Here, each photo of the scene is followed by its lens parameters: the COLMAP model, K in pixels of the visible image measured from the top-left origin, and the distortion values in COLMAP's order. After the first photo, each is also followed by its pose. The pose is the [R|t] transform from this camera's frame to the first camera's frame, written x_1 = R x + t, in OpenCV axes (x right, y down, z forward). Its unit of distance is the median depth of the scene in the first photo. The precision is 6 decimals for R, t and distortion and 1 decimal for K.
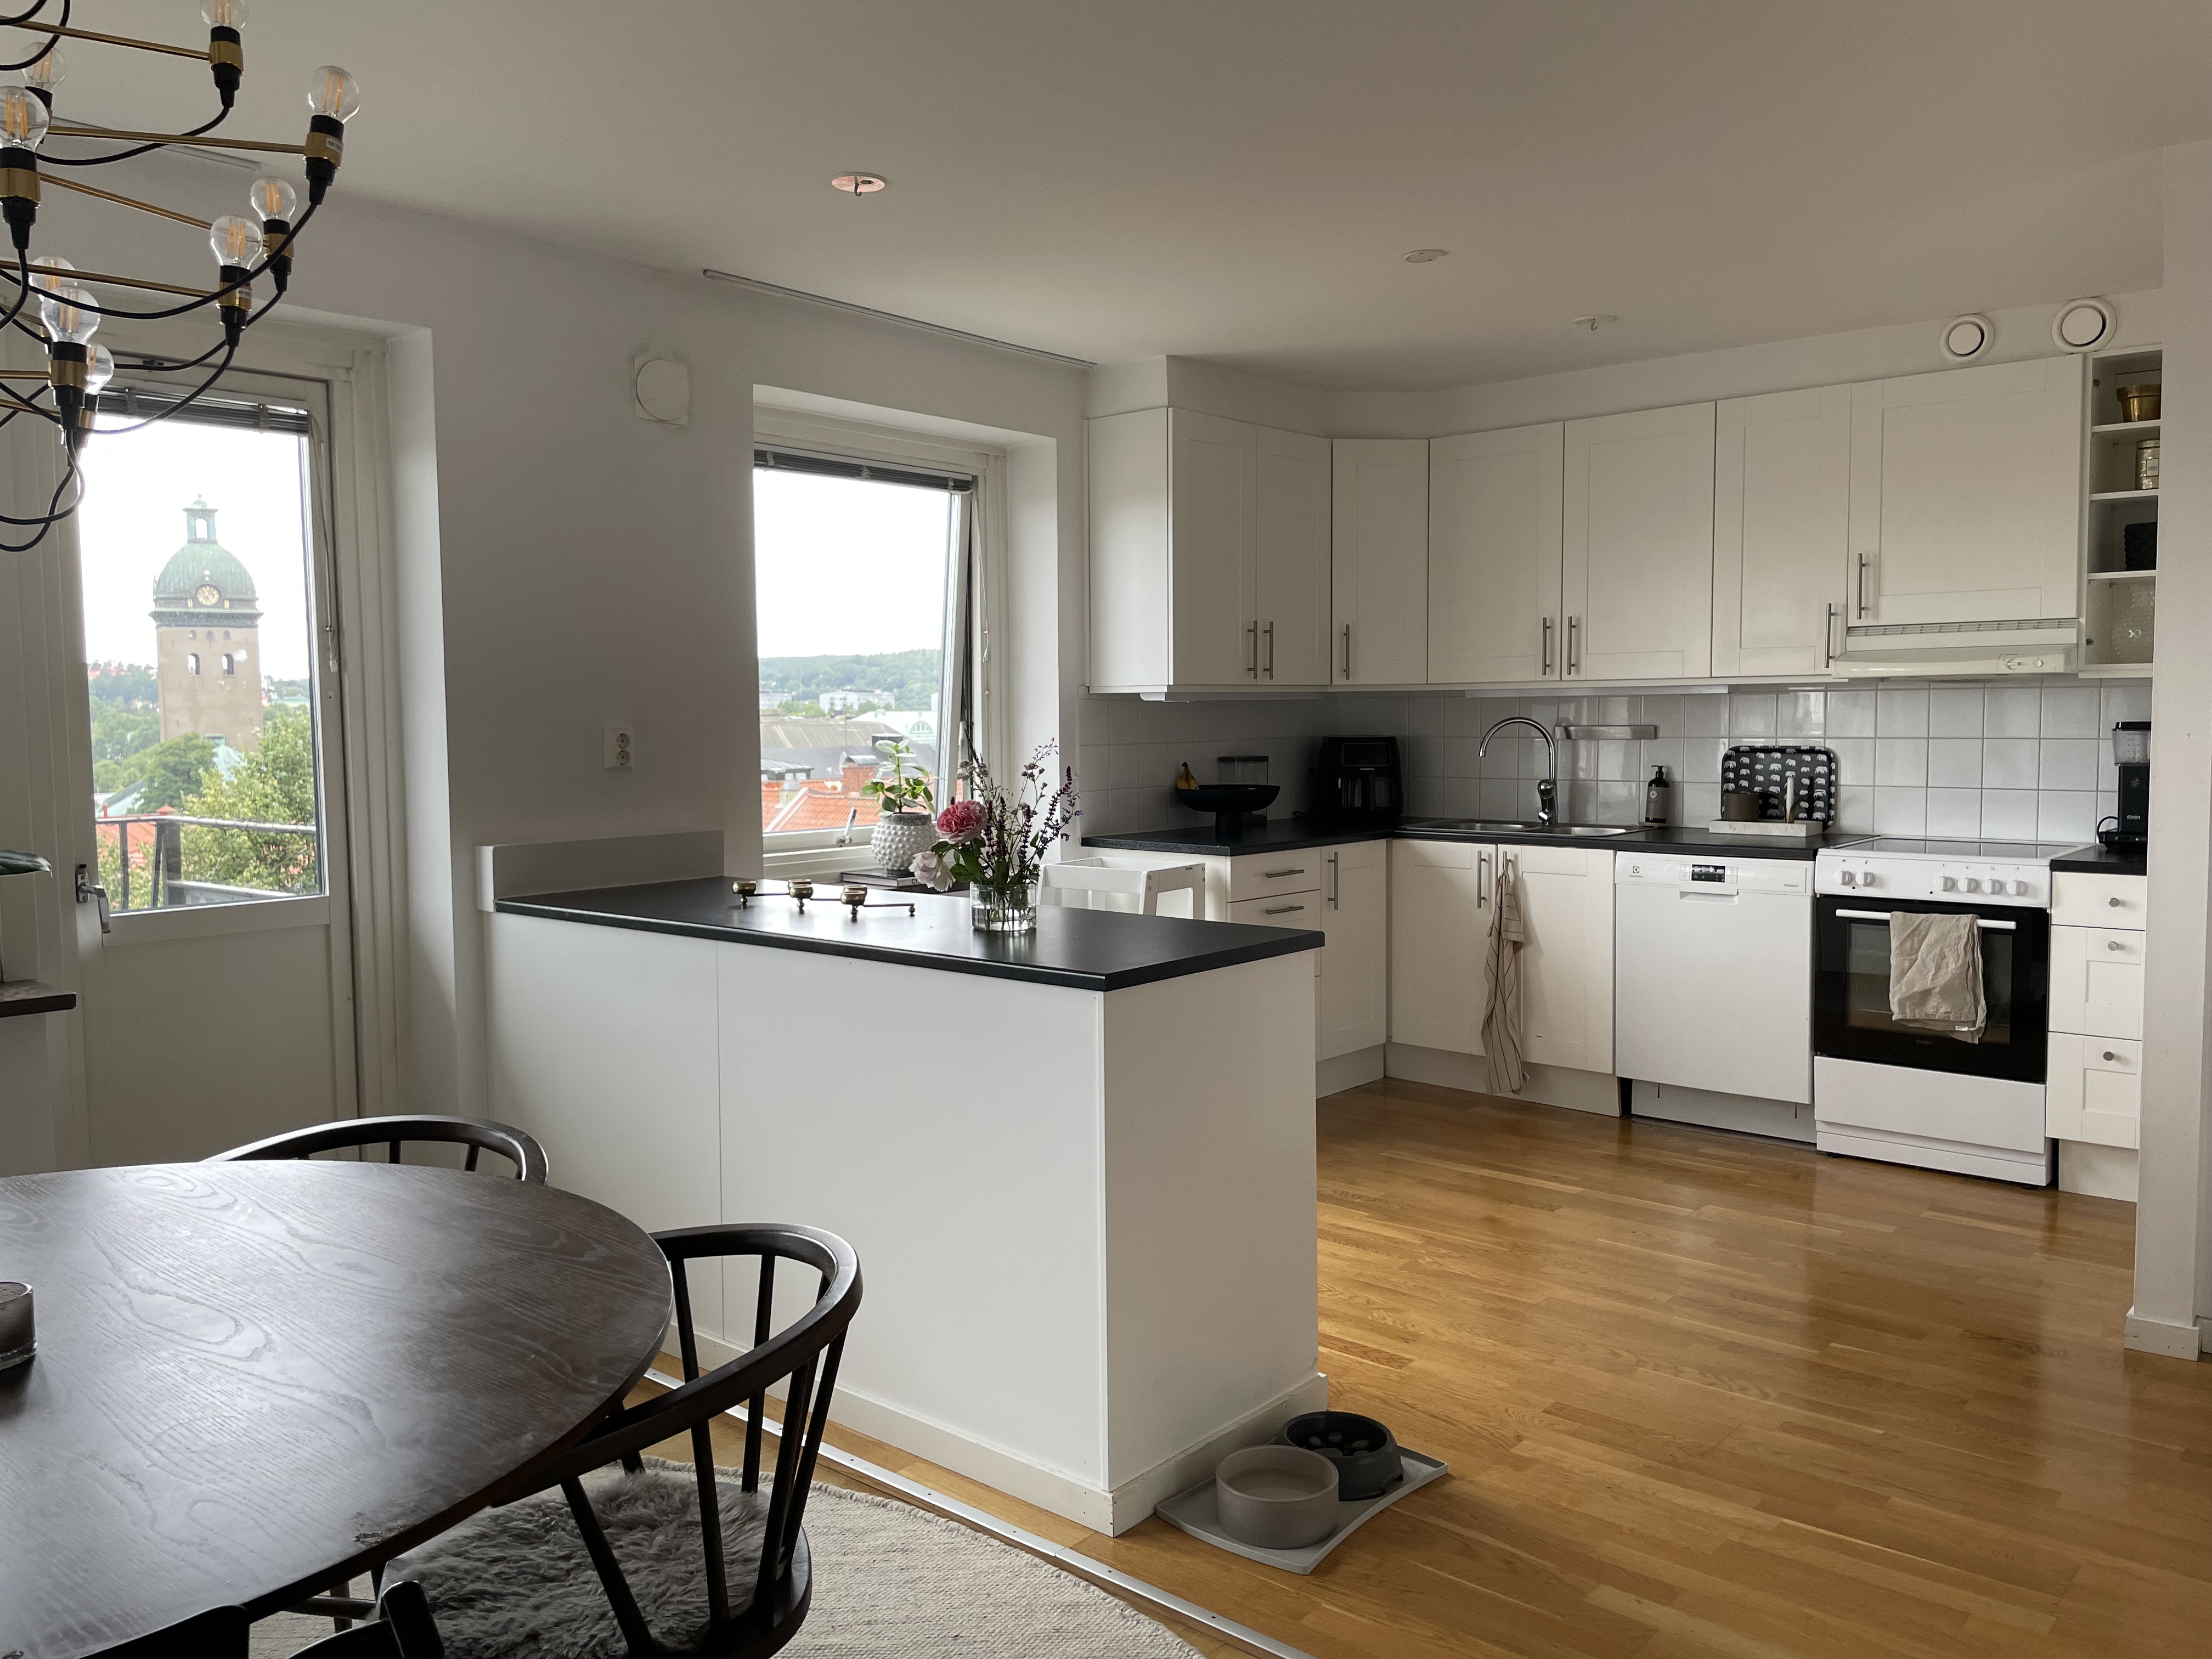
lens RADIAL K [[1631.5, 0, 1104.8], [0, 1631.5, 820.1], [0, 0, 1]] dist [-0.000446, -0.008569]
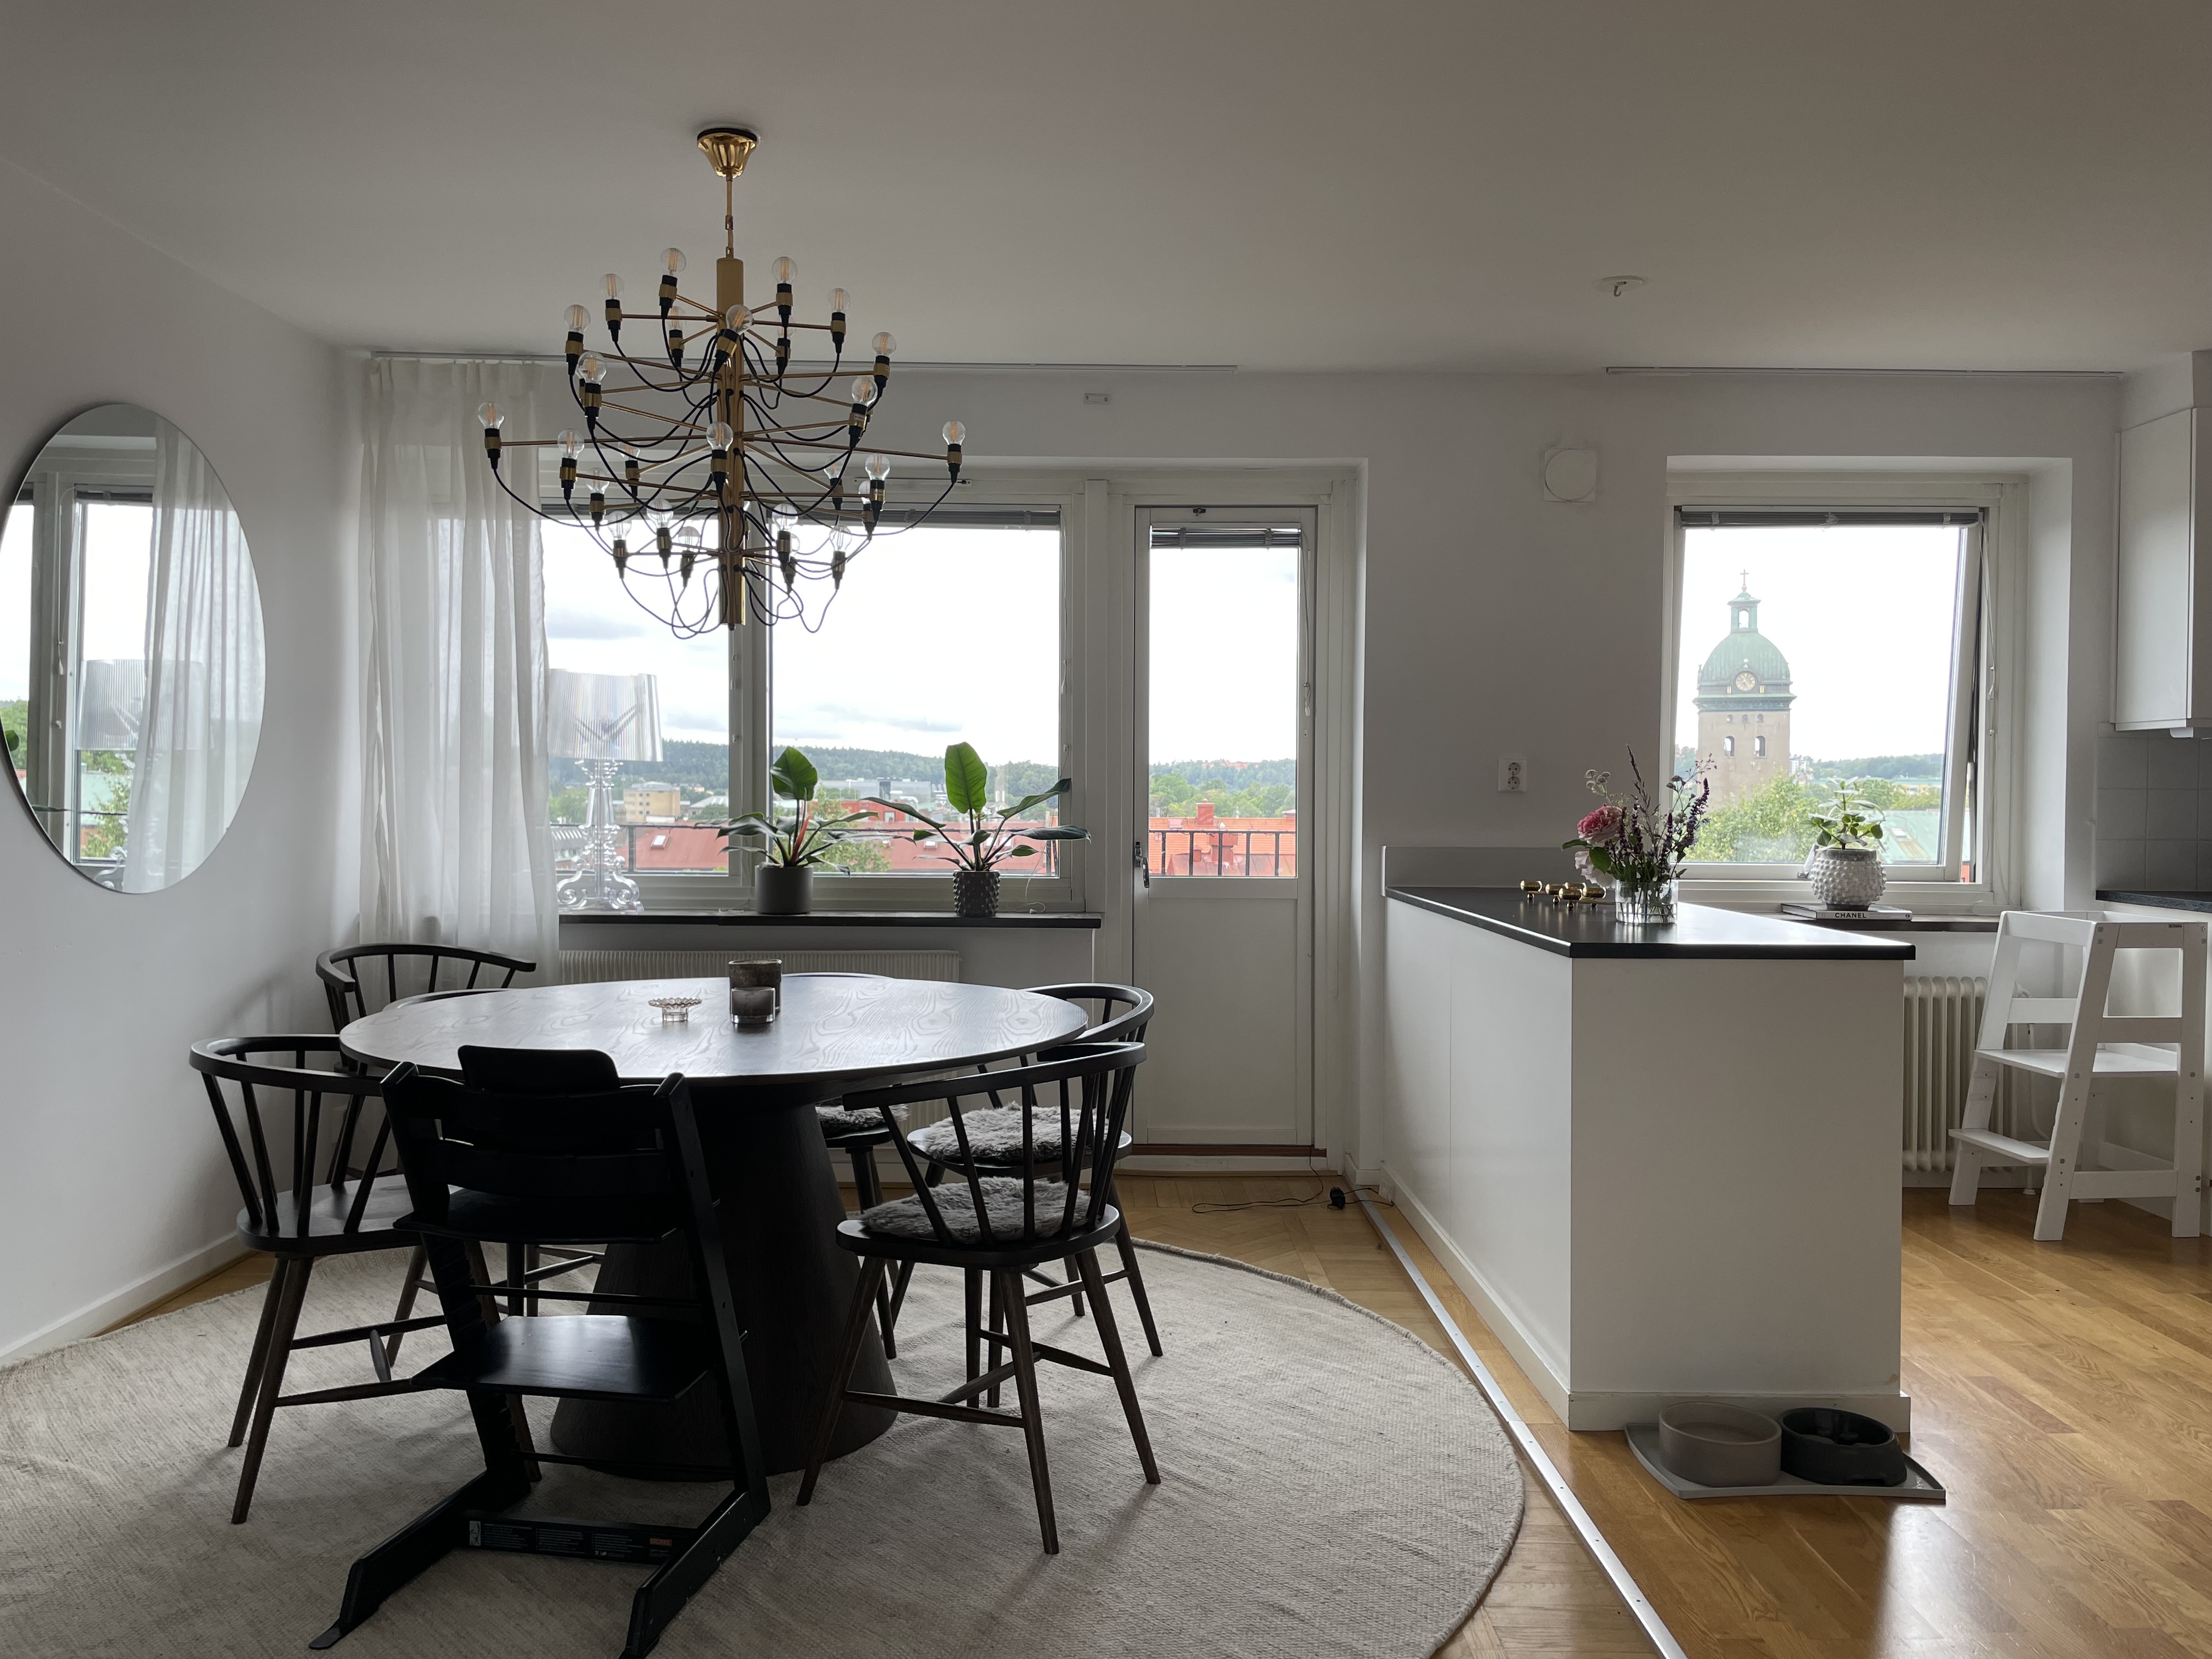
lens RADIAL K [[1631.5, 0, 1101.0], [0, 1631.5, 822.7], [0, 0, 1]] dist [-0.000446, -0.008569]
pose [[0.636683, 0.024978, -0.770721, 0.369176], [-0.061777, 0.997915, -0.018692, 0.027294], [0.768647, 0.059513, 0.636899, -0.002047]]
